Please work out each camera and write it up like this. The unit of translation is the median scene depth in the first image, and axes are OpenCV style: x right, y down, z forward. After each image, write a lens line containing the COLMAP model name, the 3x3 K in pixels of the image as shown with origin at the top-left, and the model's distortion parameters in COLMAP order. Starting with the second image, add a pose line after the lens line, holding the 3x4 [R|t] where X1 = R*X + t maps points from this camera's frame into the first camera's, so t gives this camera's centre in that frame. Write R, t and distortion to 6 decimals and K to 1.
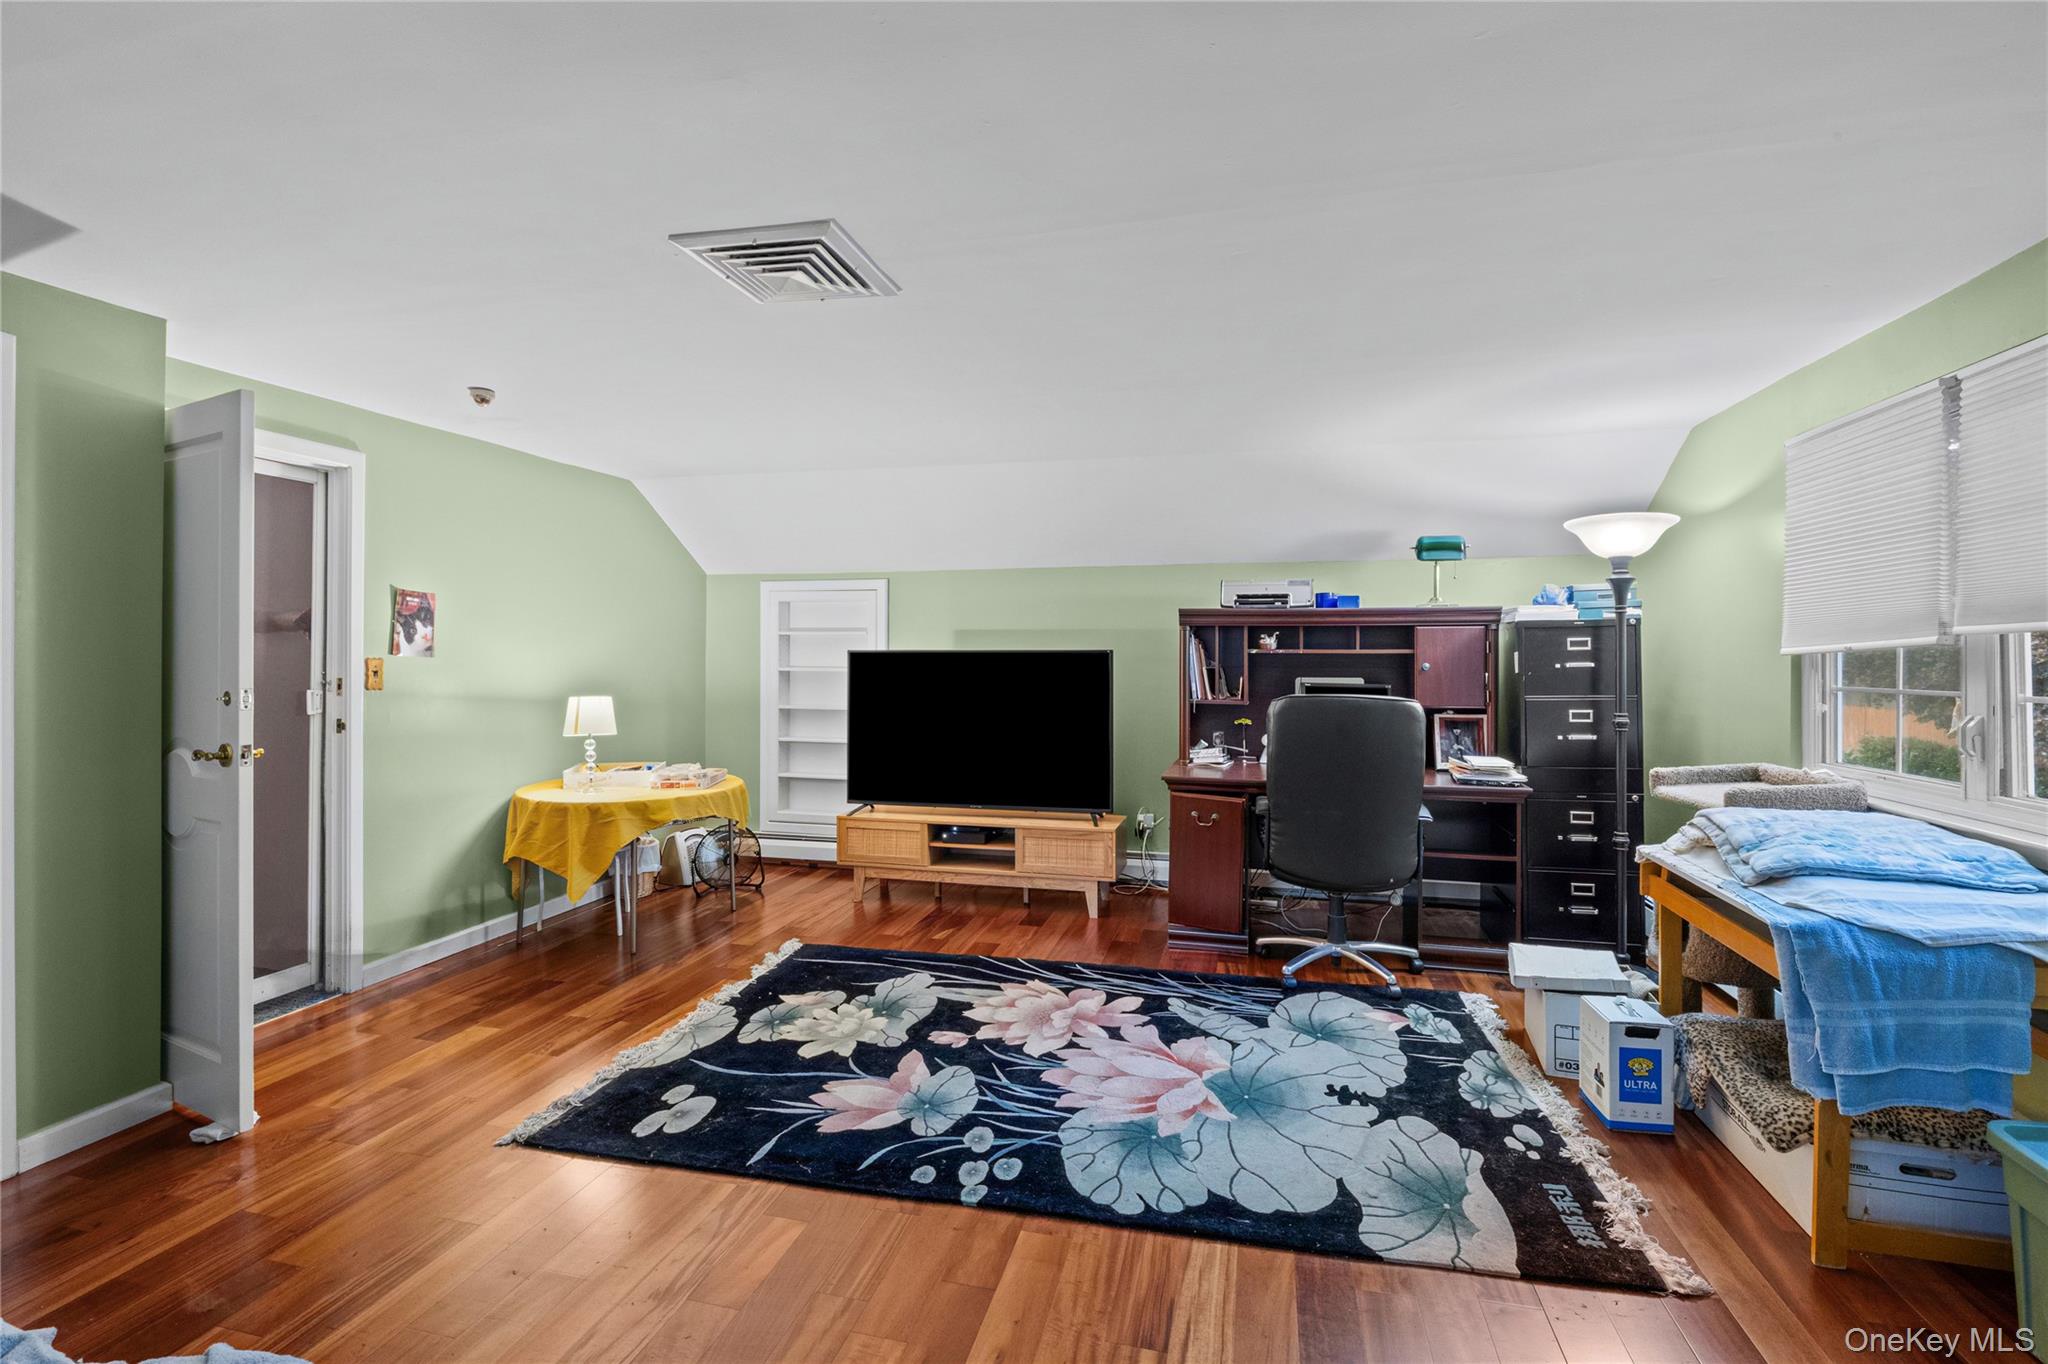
lens RADIAL K [[923.2, 0, 1039.7], [0, 923.2, 662.9], [0, 0, 1]] dist [-0.000682, -0.000164]
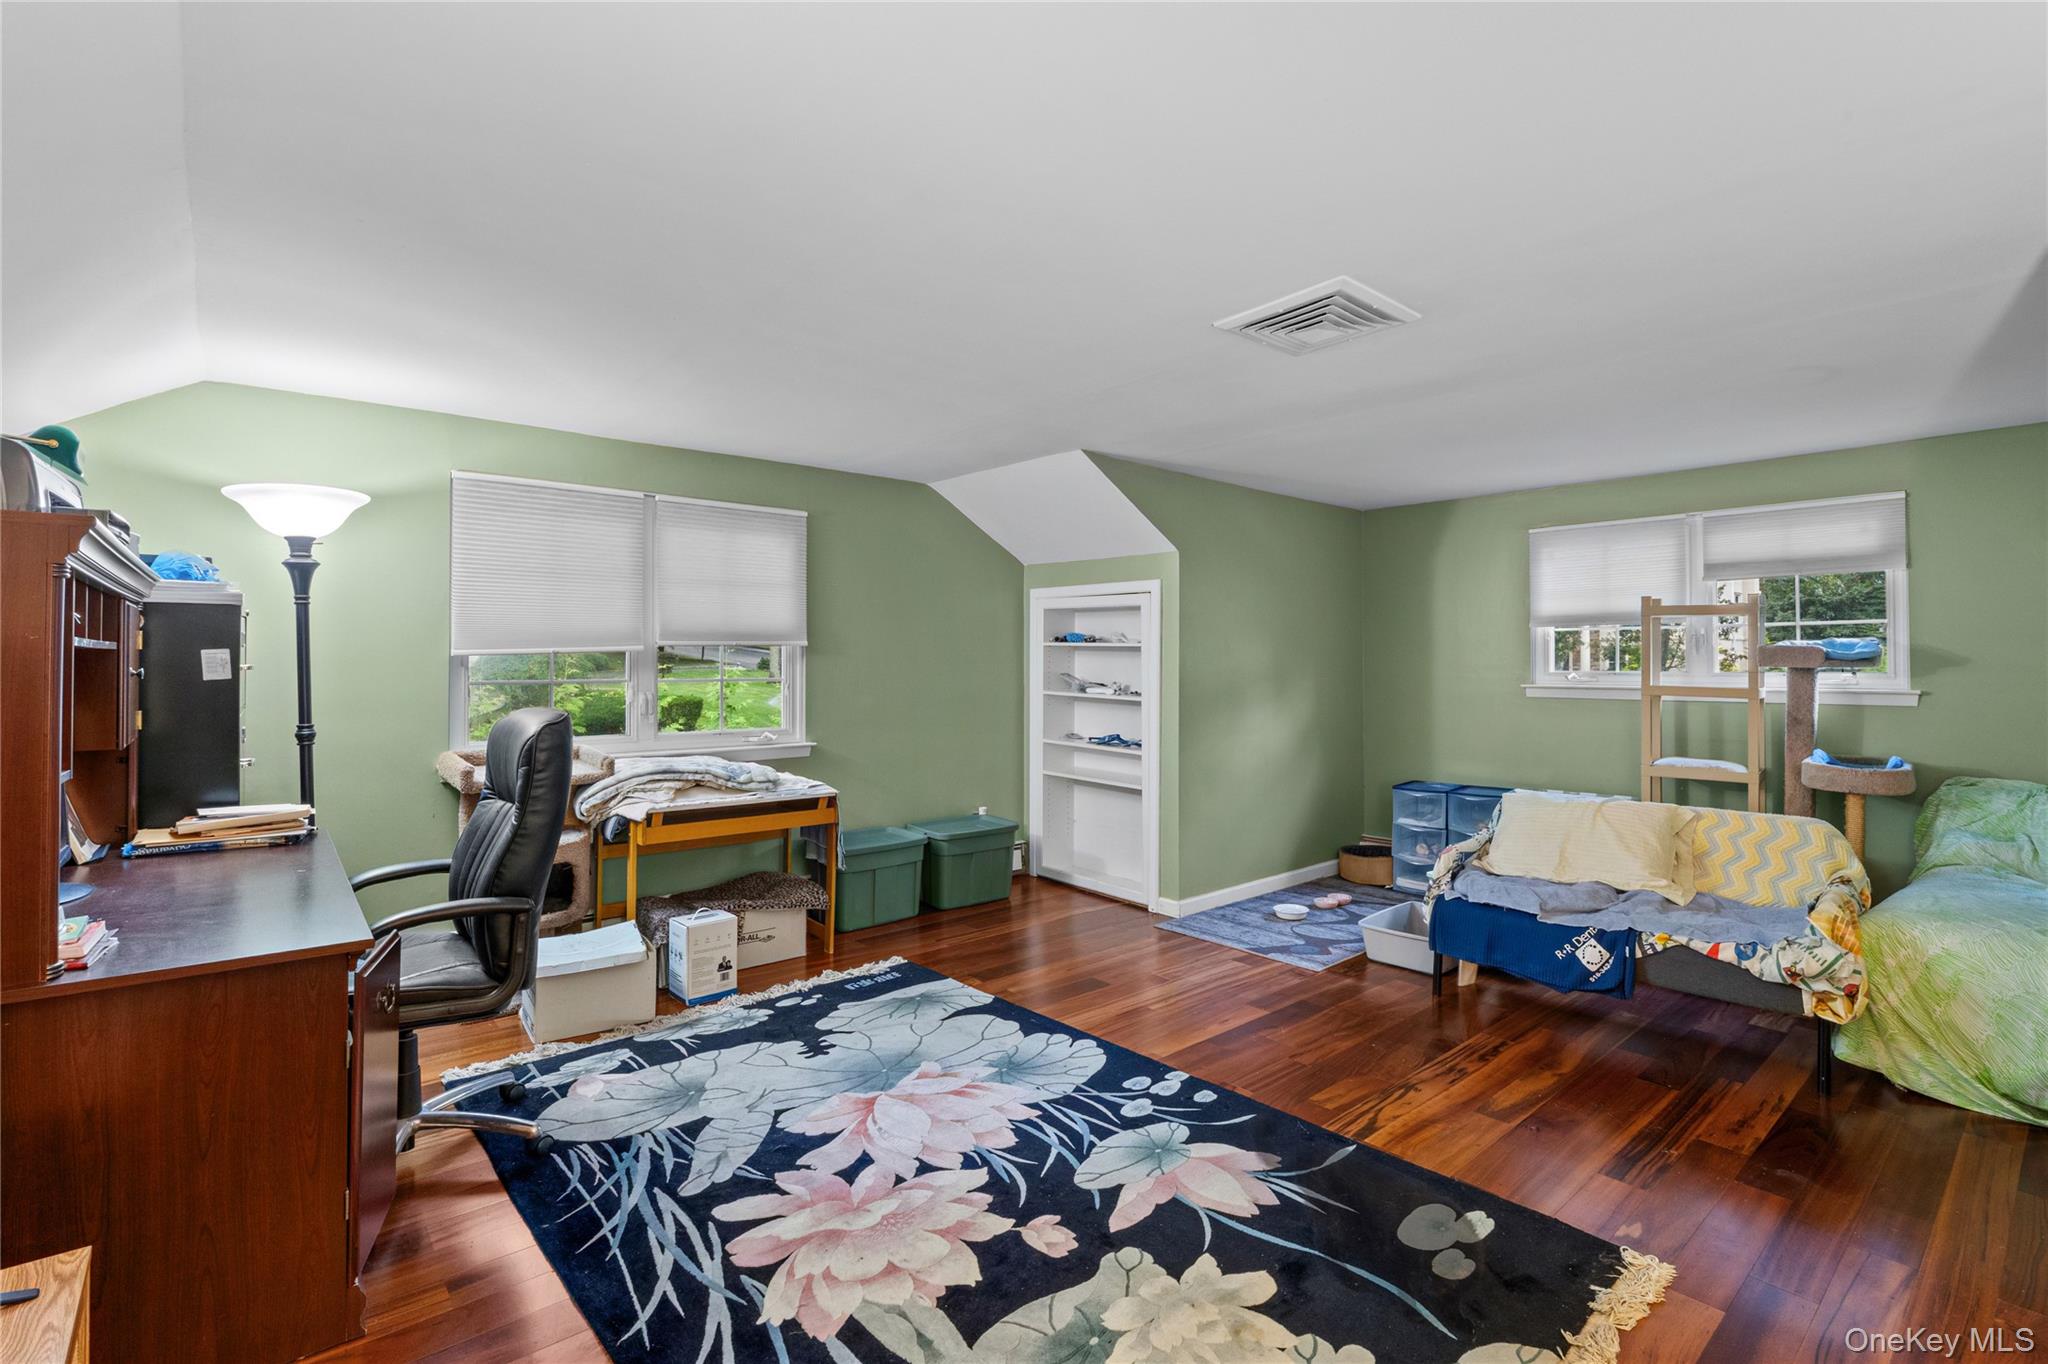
lens RADIAL K [[923.2, 0, 1037.3], [0, 923.2, 666.4], [0, 0, 1]] dist [-0.000682, -0.000164]
pose [[-0.807511, -0.007384, 0.589806, -0.507486], [-0.001587, 0.999945, 0.010346, -0.008248], [-0.589850, 0.007418, -0.807479, 1.631961]]
